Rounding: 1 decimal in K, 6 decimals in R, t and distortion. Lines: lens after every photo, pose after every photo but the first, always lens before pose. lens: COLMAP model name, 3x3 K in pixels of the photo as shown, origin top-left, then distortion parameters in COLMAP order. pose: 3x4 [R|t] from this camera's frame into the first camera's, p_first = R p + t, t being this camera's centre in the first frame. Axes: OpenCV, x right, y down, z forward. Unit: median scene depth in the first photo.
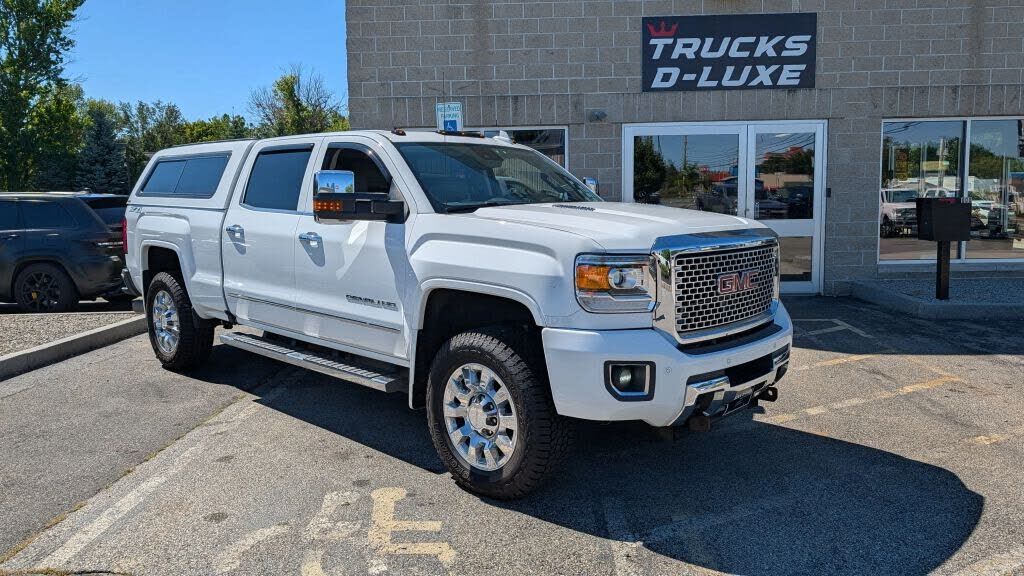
lens RADIAL K [[753.5, 0, 508.8], [0, 753.5, 287.2], [0, 0, 1]] dist [0.002498, 0.002020]
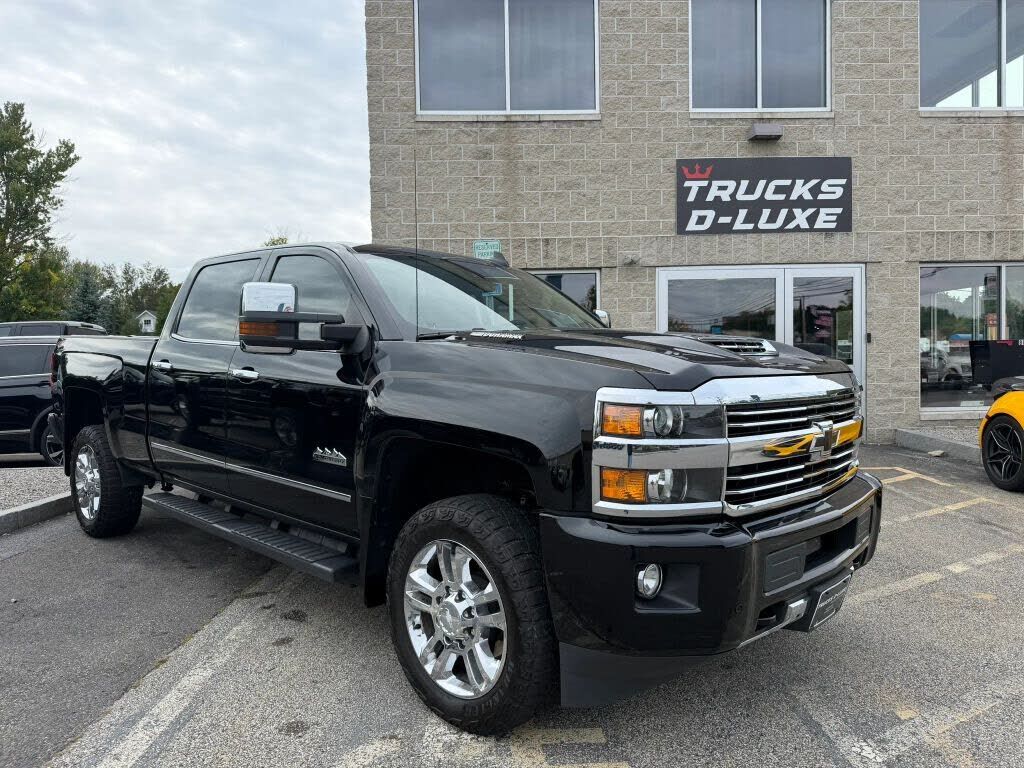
lens RADIAL K [[730.2, 0, 518.9], [0, 730.2, 390.0], [0, 0, 1]] dist [0.021679, -0.034689]
pose [[0.998882, -0.002273, 0.047208, -0.071394], [0.005893, 0.997038, -0.076685, 0.011224], [-0.046894, 0.076878, 0.995937, 0.088963]]
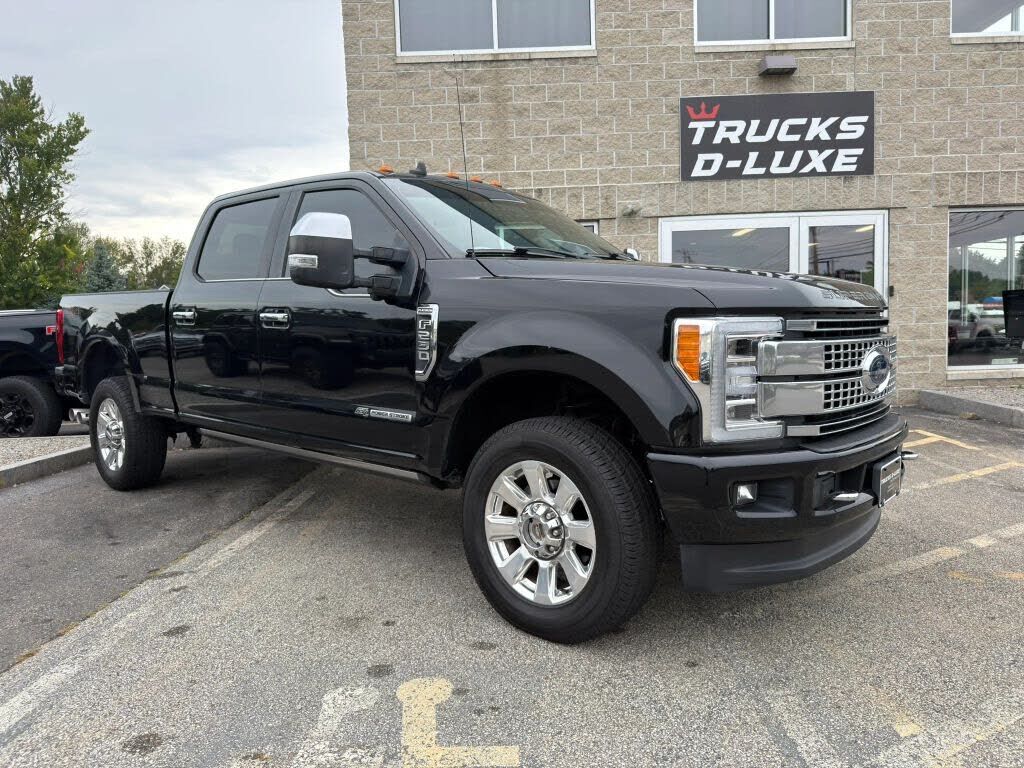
lens RADIAL K [[732.6, 0, 513.9], [0, 732.6, 397.6], [0, 0, 1]] dist [-0.002332, -0.005310]
pose [[0.999842, -0.015459, 0.008799, -0.032721], [0.015694, 0.999502, -0.027366, 0.017500], [-0.008371, 0.027500, 0.999587, 0.143564]]
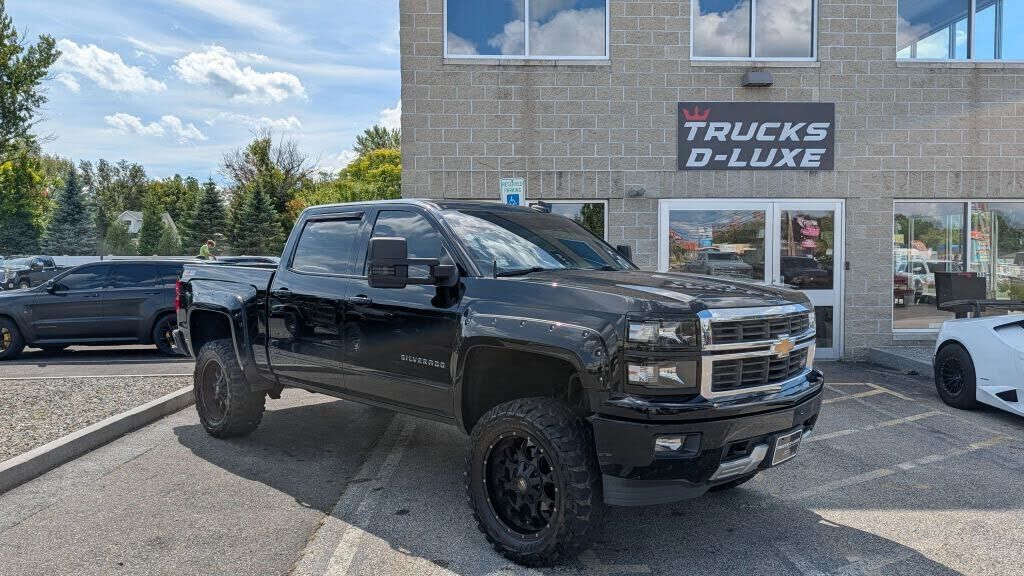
lens RADIAL K [[754.8, 0, 516.3], [0, 754.8, 297.3], [0, 0, 1]] dist [0.007247, 0.004334]
pose [[0.997456, 0.010727, 0.070476, -0.126513], [-0.005583, 0.997332, -0.072785, 0.000892], [-0.071068, 0.072206, 0.994855, -0.040092]]
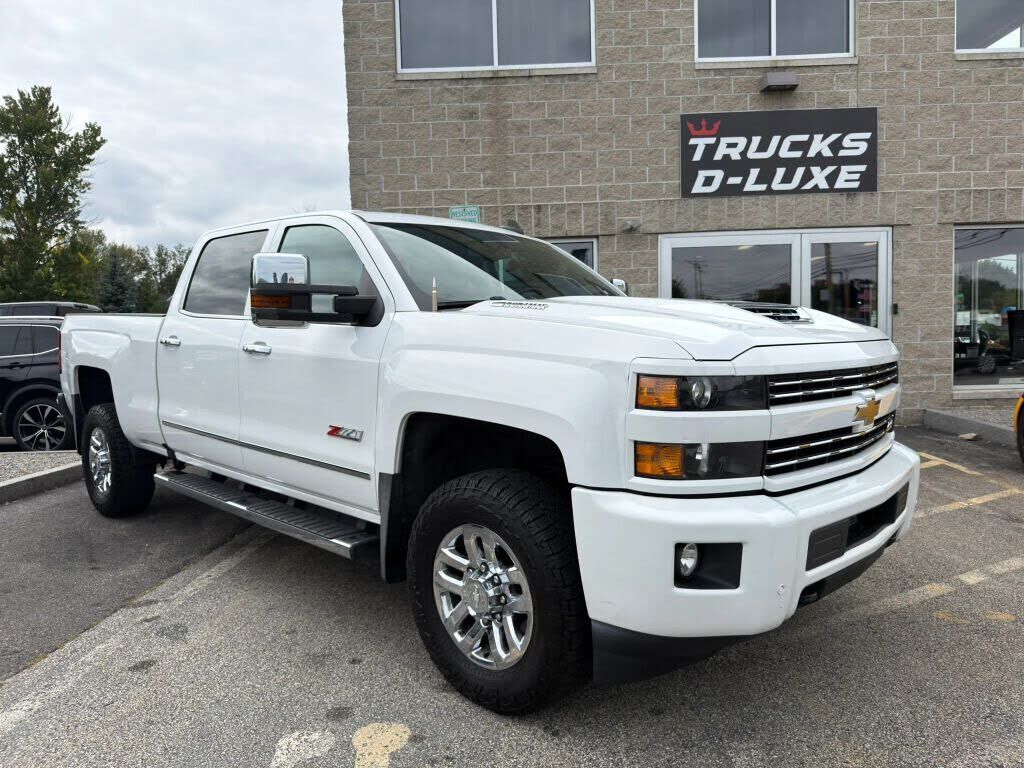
lens RADIAL K [[734.8, 0, 509.8], [0, 734.8, 394.2], [0, 0, 1]] dist [-0.004578, -0.005224]
pose [[0.999896, -0.008123, -0.011910, -0.016468], [0.007615, 0.999087, -0.042036, 0.006549], [0.012240, 0.041941, 0.999045, 0.145717]]
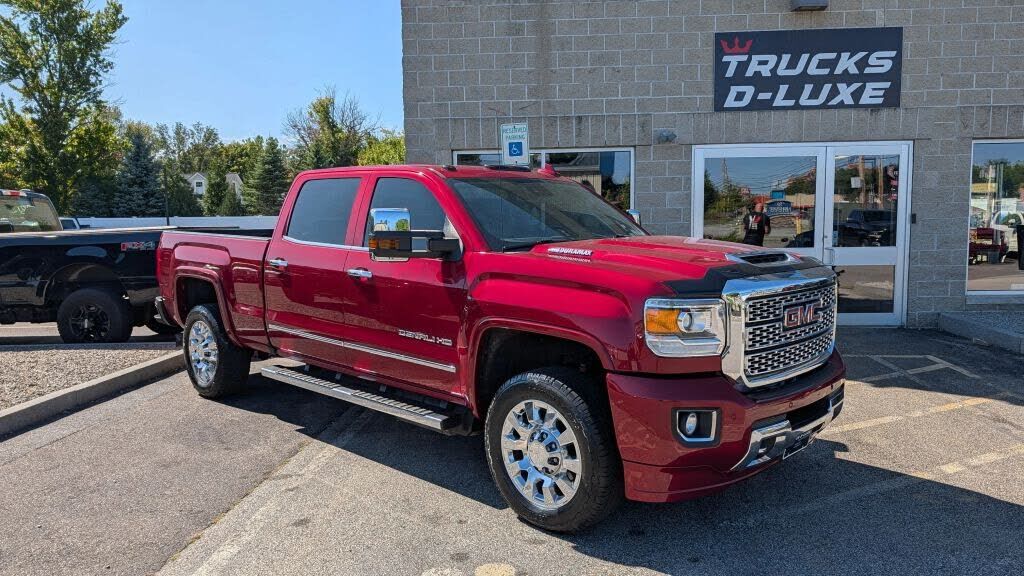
lens RADIAL K [[754.5, 0, 516.2], [0, 754.5, 304.3], [0, 0, 1]] dist [0.004712, 0.001320]
pose [[0.999583, 0.005325, -0.028374, -0.042661], [-0.005494, 0.999968, -0.005898, -0.011136], [0.028342, 0.006051, 0.999580, 0.049564]]
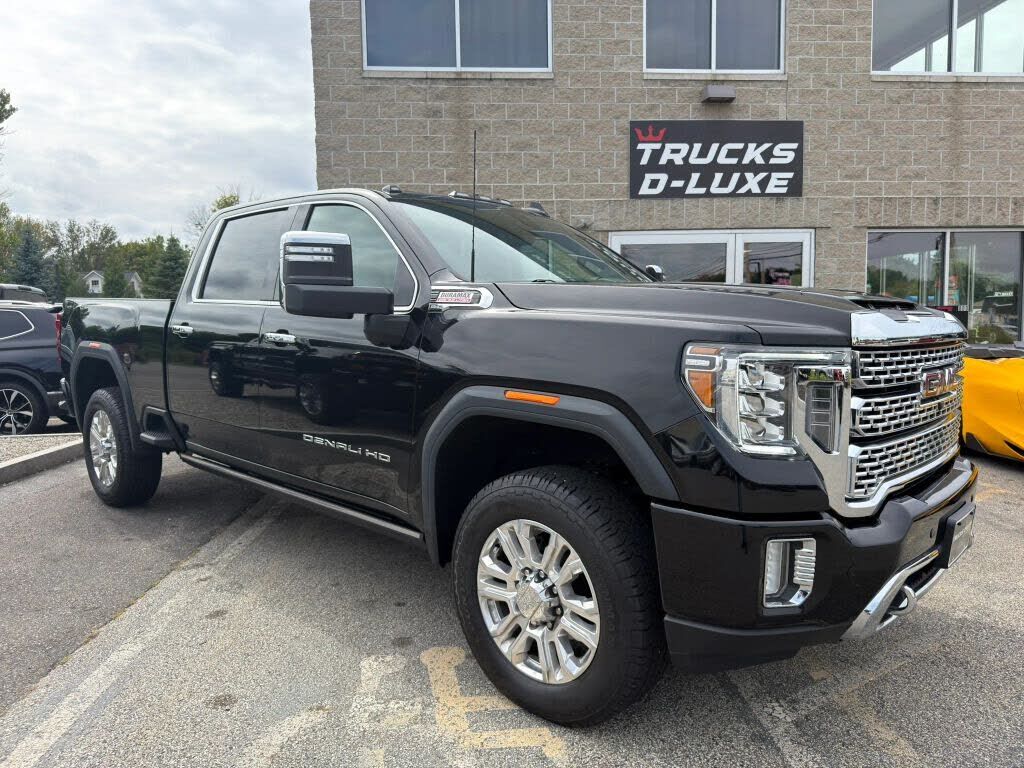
lens RADIAL K [[731.8, 0, 515.3], [0, 731.8, 394.2], [0, 0, 1]] dist [0.012675, -0.025179]
pose [[0.995595, -0.009193, 0.093312, -0.058357], [0.010946, 0.999773, -0.018294, 0.006706], [-0.093122, 0.019235, 0.995469, 0.088365]]
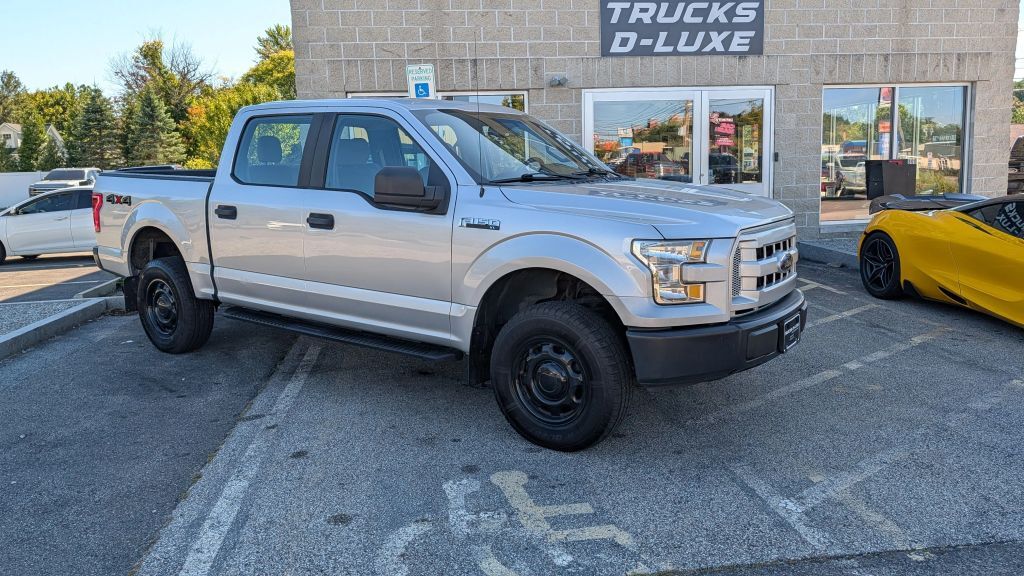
lens RADIAL K [[753.5, 0, 508.8], [0, 753.5, 287.2], [0, 0, 1]] dist [0.002498, 0.002020]
pose [[0.986014, -0.039463, 0.161924, -0.114827], [0.033637, 0.998690, 0.038566, 0.000904], [-0.163233, -0.032580, 0.986049, 0.034117]]
